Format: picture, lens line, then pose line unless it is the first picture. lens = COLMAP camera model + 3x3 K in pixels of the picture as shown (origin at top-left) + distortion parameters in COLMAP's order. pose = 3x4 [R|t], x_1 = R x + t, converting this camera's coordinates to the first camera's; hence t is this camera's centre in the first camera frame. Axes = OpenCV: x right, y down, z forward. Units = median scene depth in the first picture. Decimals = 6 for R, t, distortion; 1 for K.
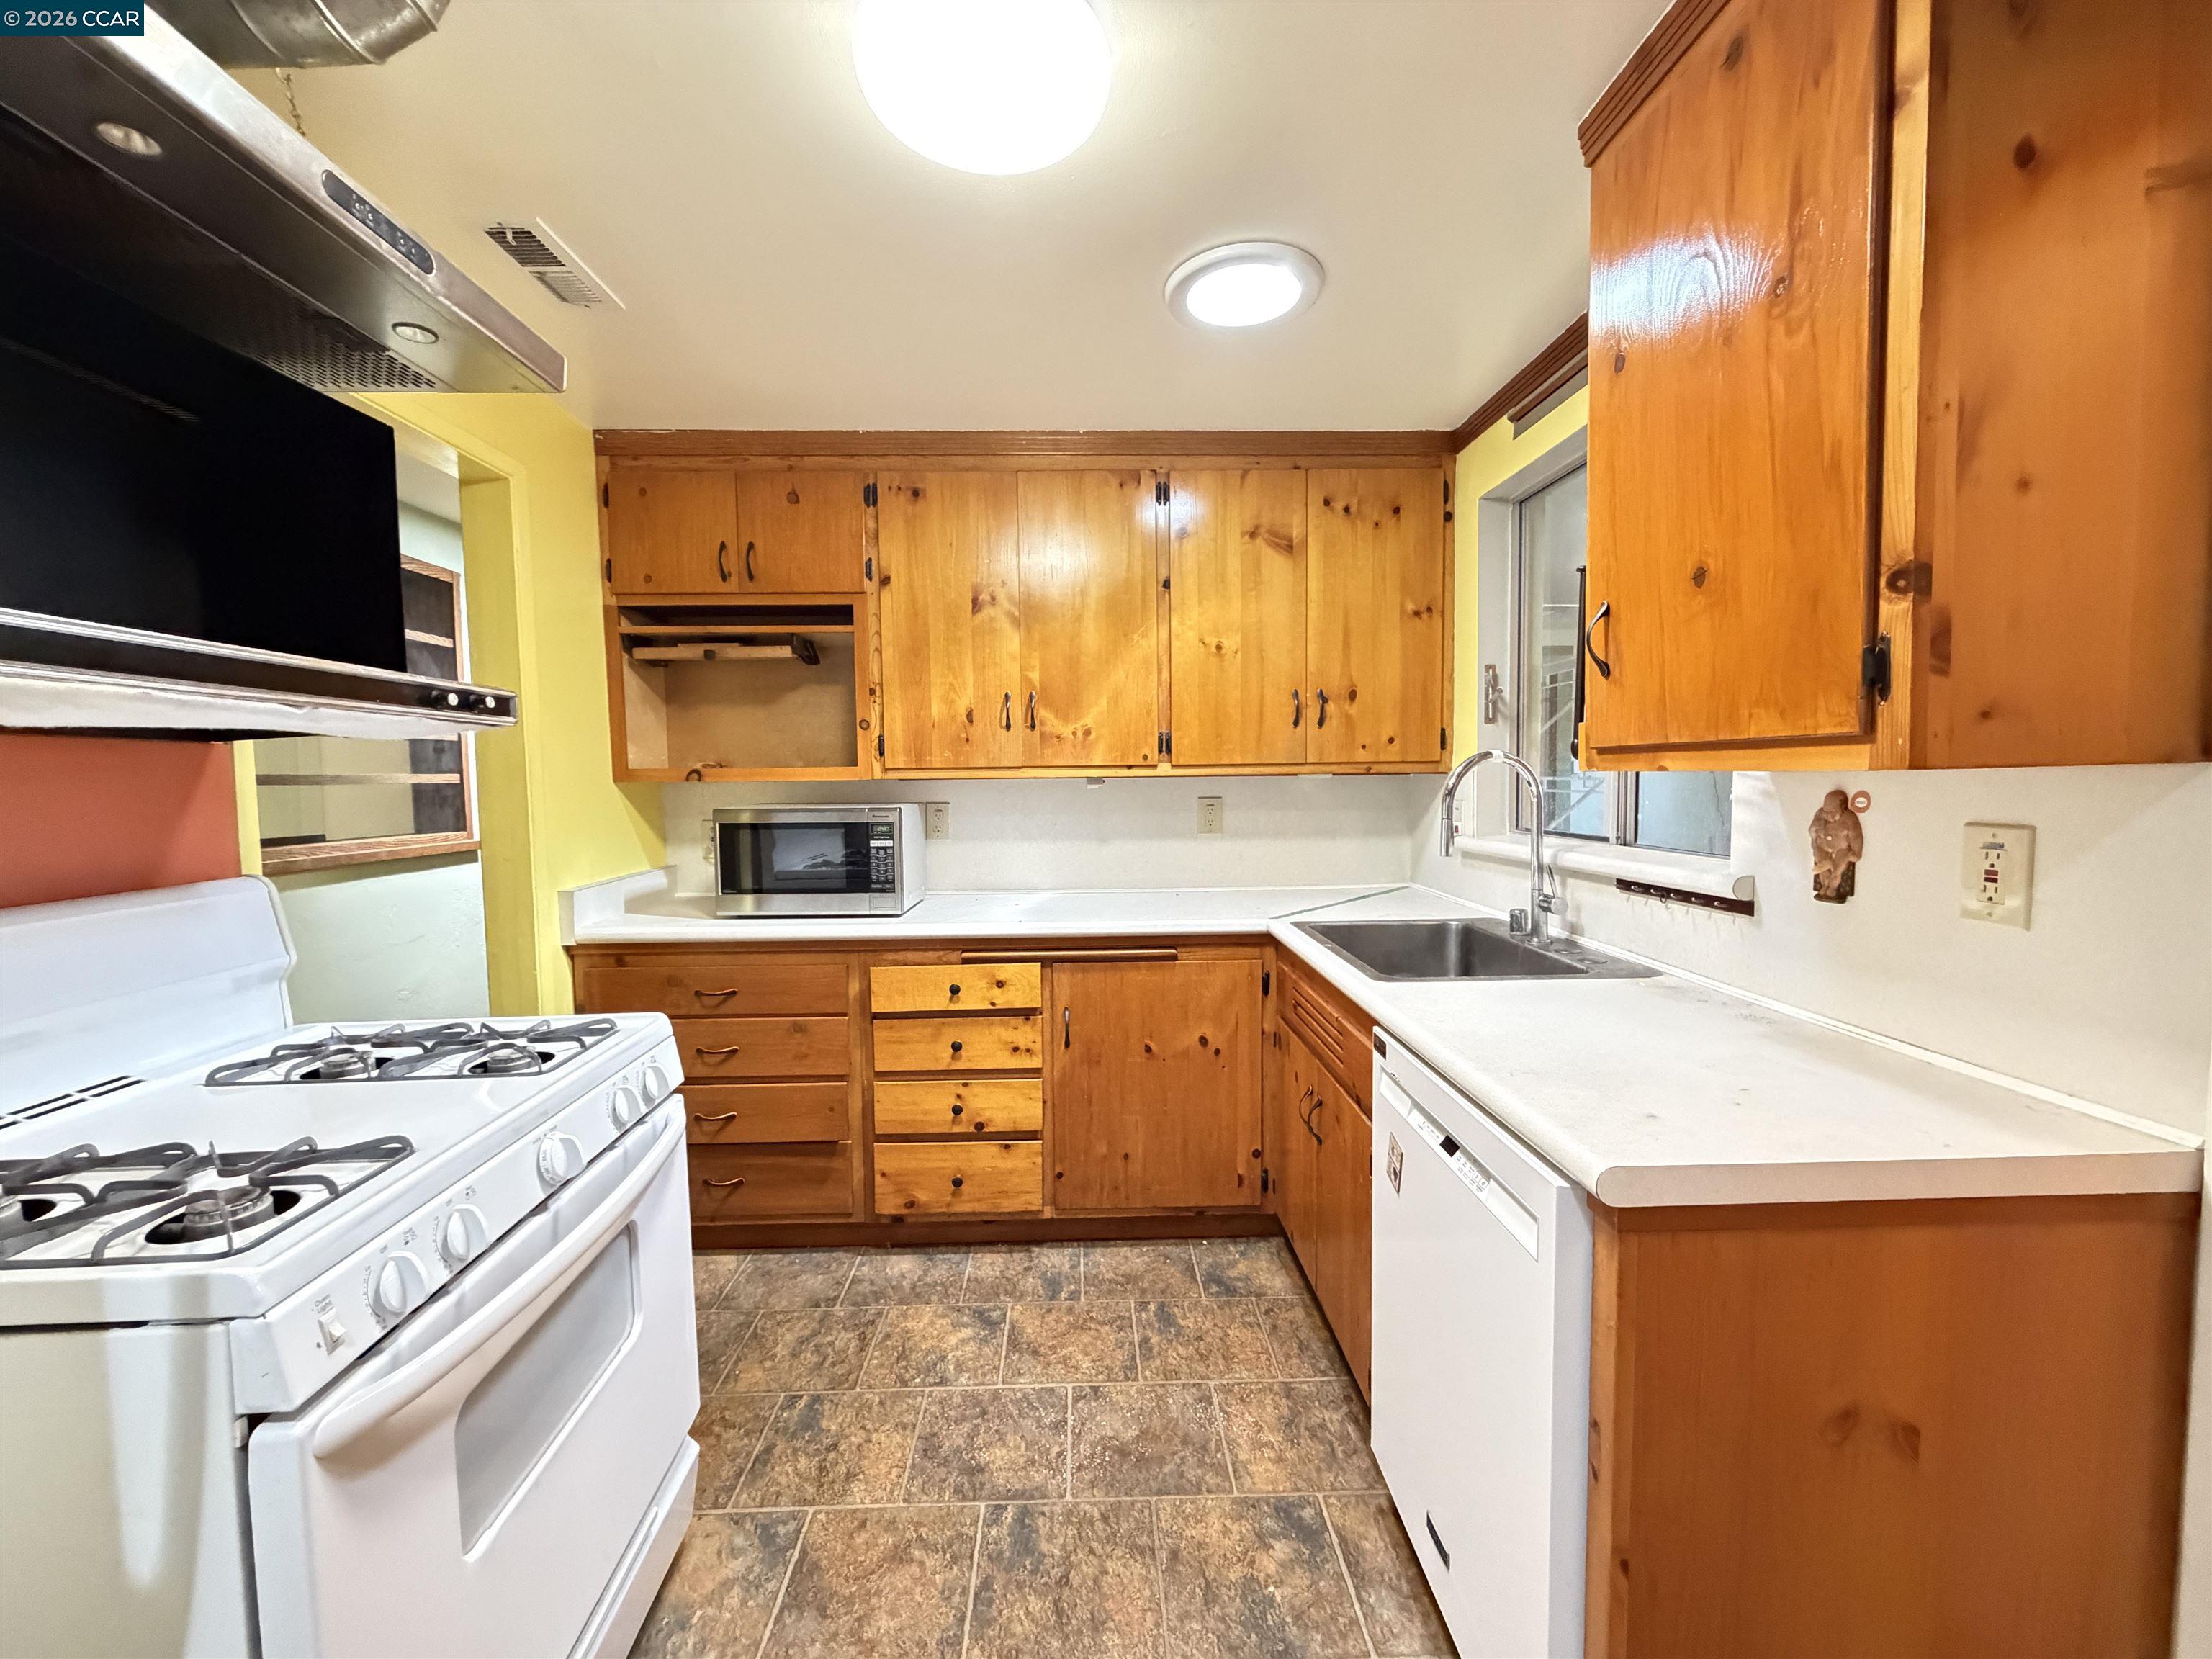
lens RADIAL K [[880.0, 0, 1106.0], [0, 880.0, 829.5], [0, 0, 1]] dist [-0.000174, 0.000199]
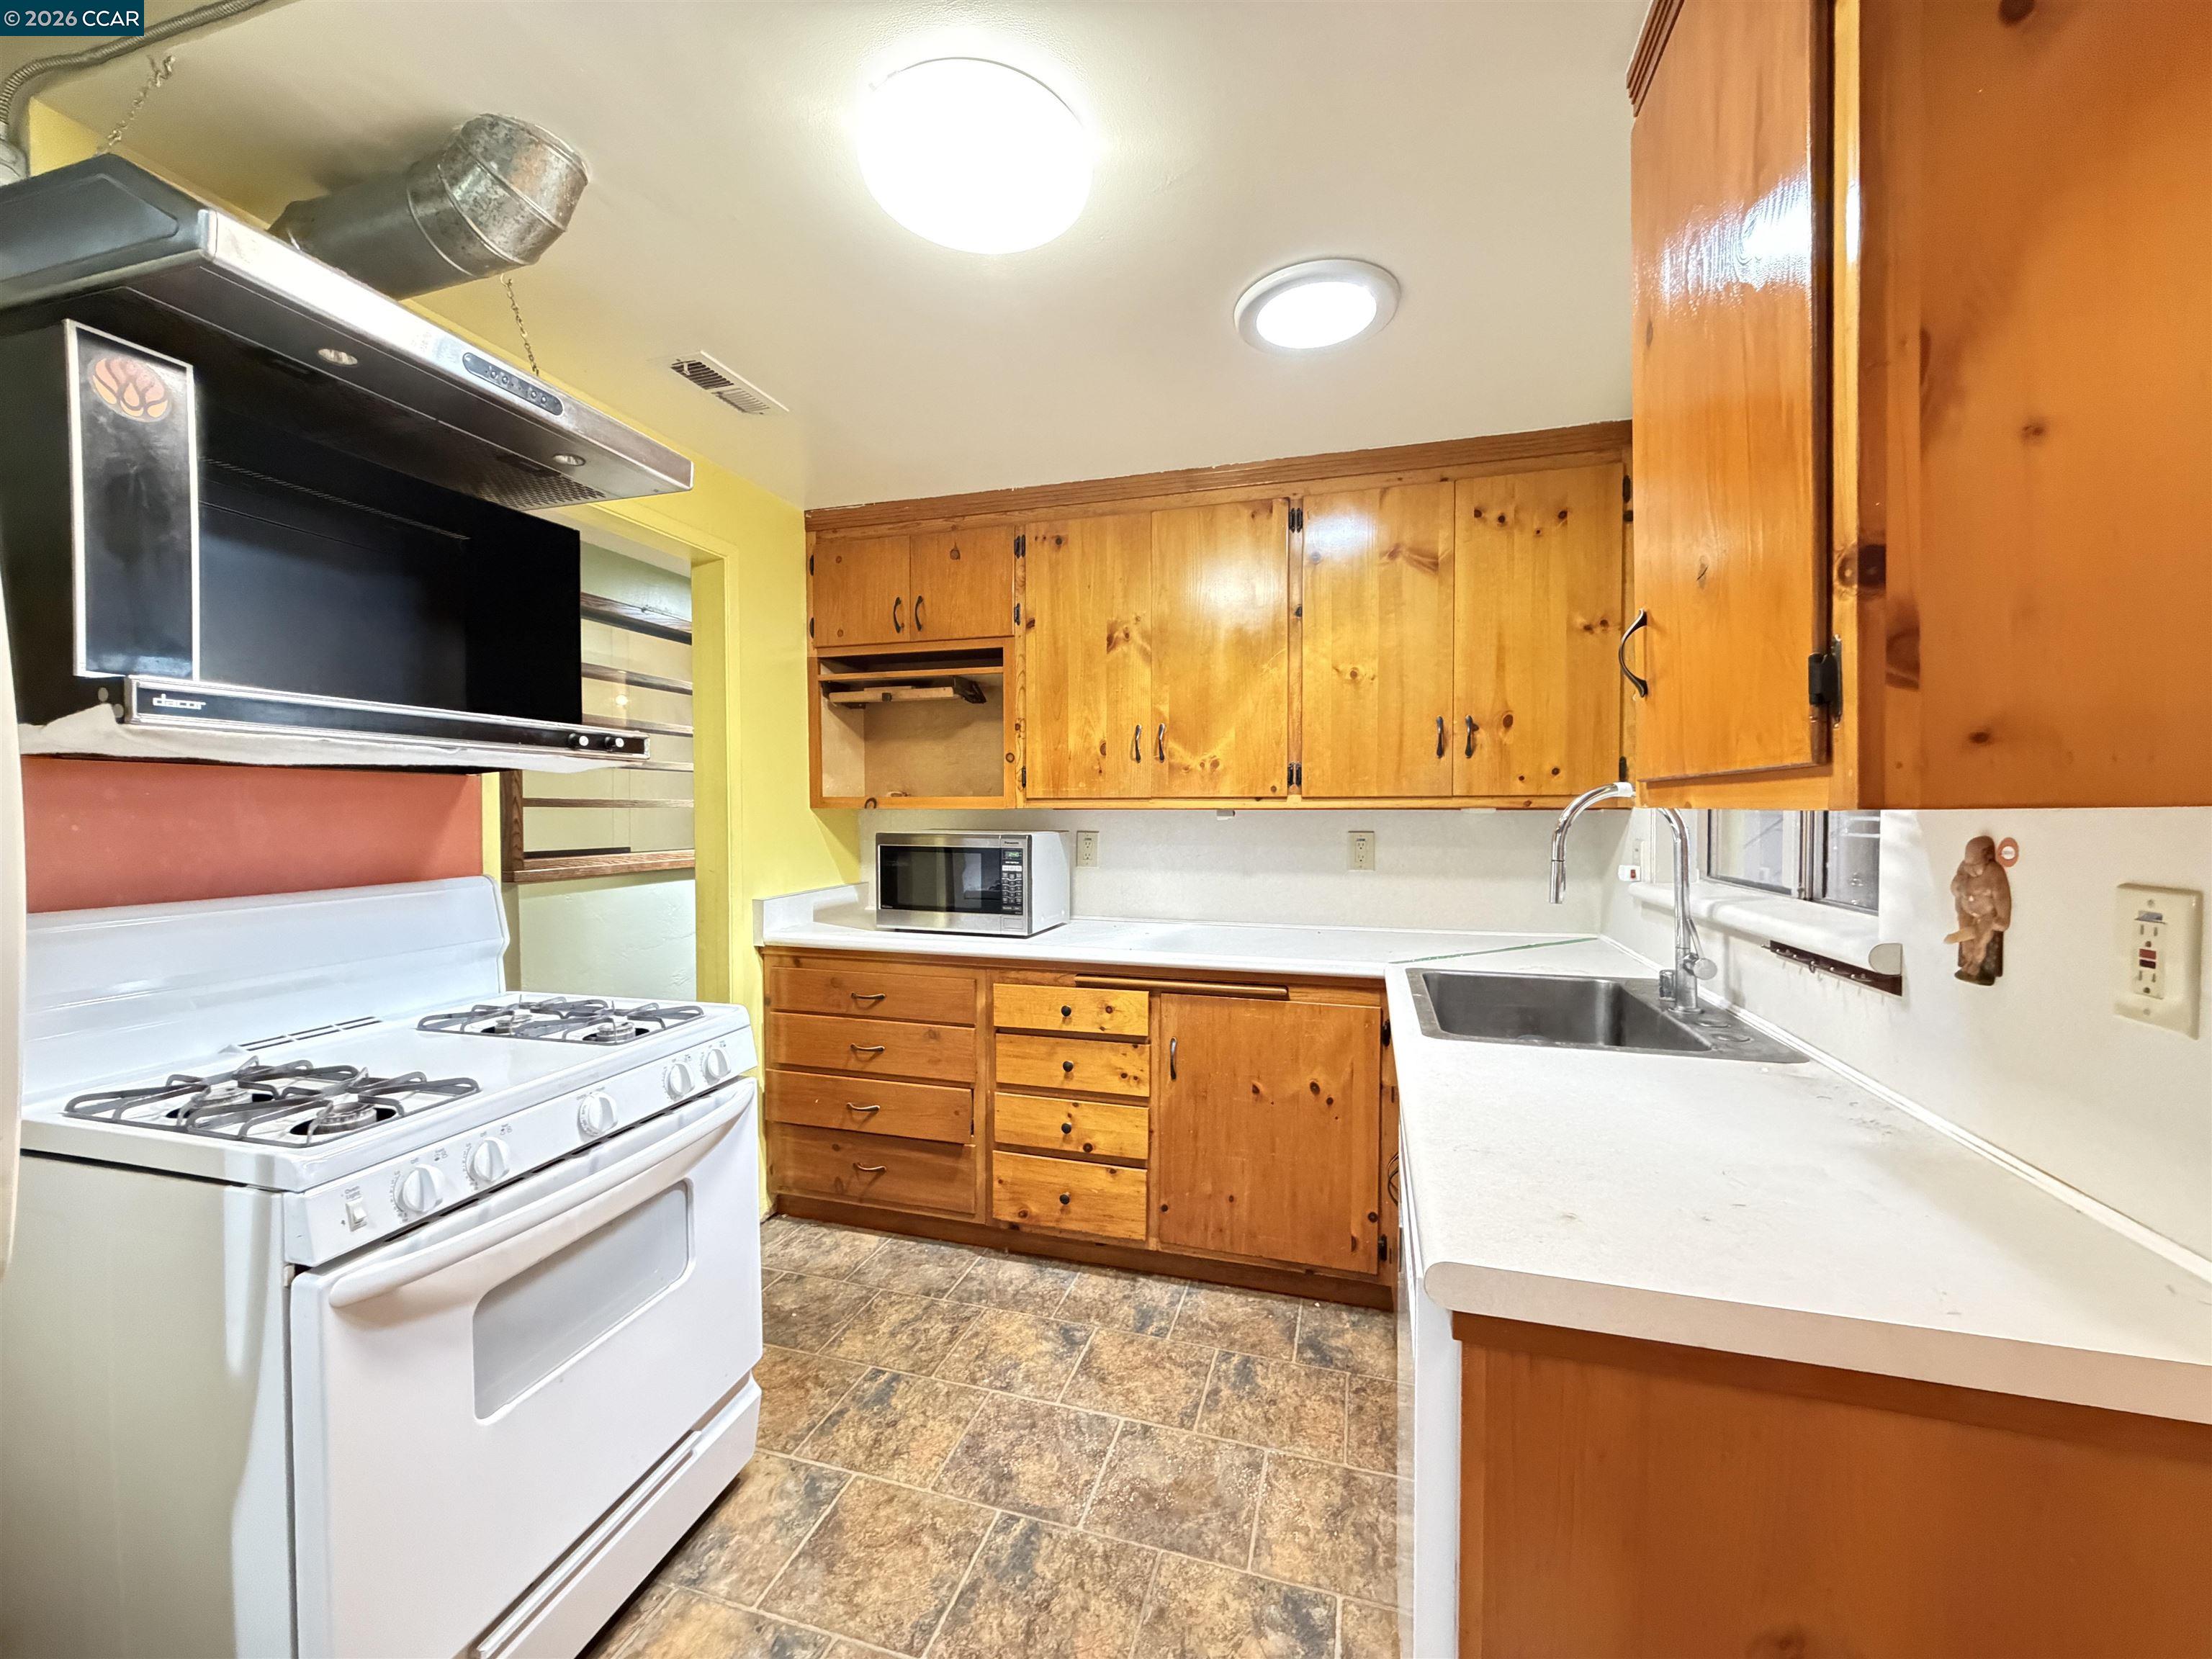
lens RADIAL K [[880.0, 0, 1106.0], [0, 880.0, 829.5], [0, 0, 1]] dist [-0.000174, 0.000199]
pose [[0.949536, 0.019145, -0.313075, 0.201893], [-0.030039, 0.999098, -0.030012, -0.002742], [0.312218, 0.037902, 0.949254, 0.020881]]
